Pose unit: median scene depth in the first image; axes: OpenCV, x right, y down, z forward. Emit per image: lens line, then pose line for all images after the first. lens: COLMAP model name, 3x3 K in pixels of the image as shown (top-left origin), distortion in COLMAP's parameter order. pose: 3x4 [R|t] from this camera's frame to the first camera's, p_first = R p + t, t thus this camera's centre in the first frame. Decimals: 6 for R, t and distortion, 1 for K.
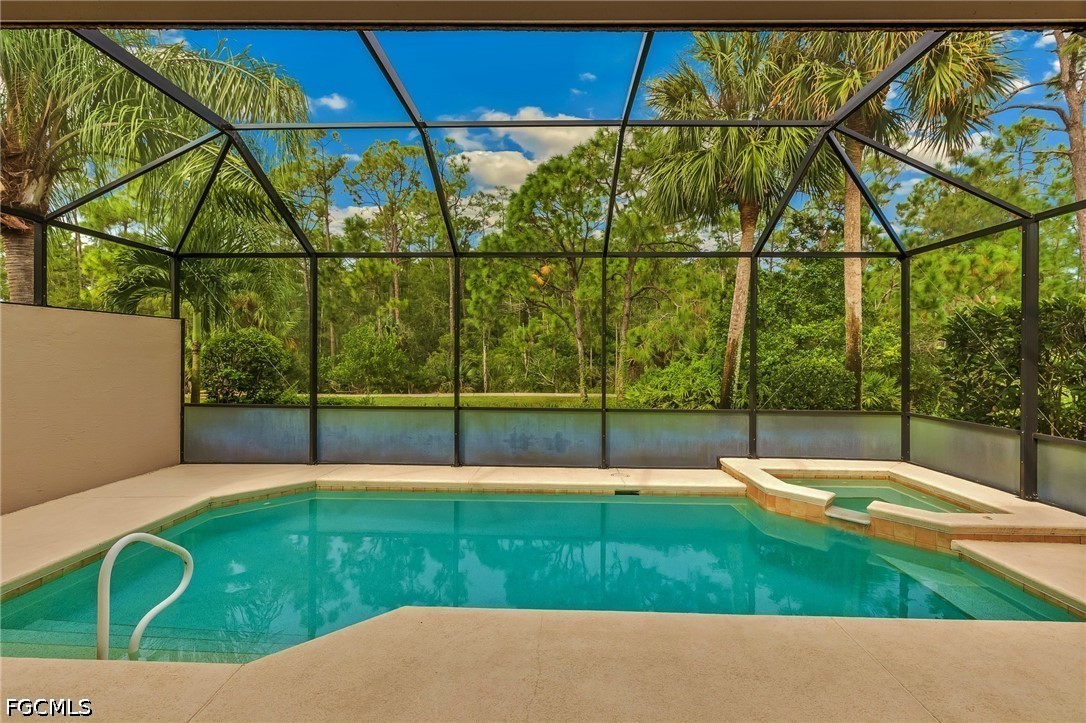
lens RADIAL K [[465.4, 0, 542.3], [0, 465.4, 355.9], [0, 0, 1]] dist [0.000211, 0.000008]
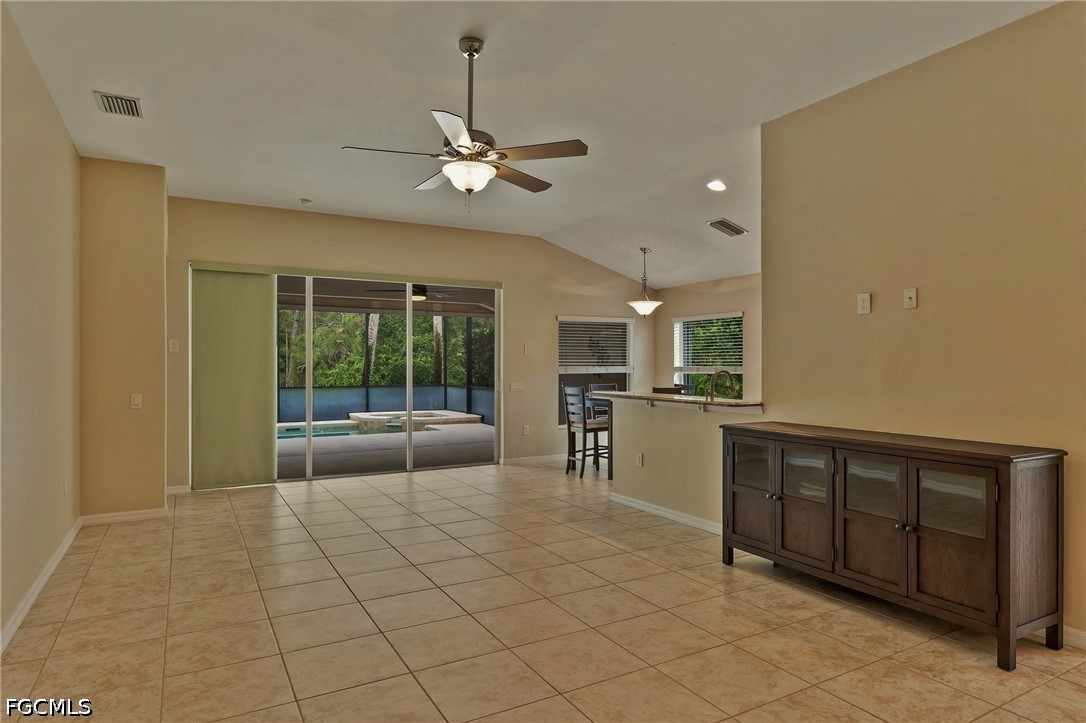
lens RADIAL K [[648.2, 0, 543.4], [0, 648.2, 362.2], [0, 0, 1]] dist [-0.000826, 0.000029]
pose [[0.860742, -0.006860, 0.508996, -0.183583], [0.009271, 0.999955, -0.002200, 0.030540], [-0.508957, 0.006612, 0.860766, -1.177655]]
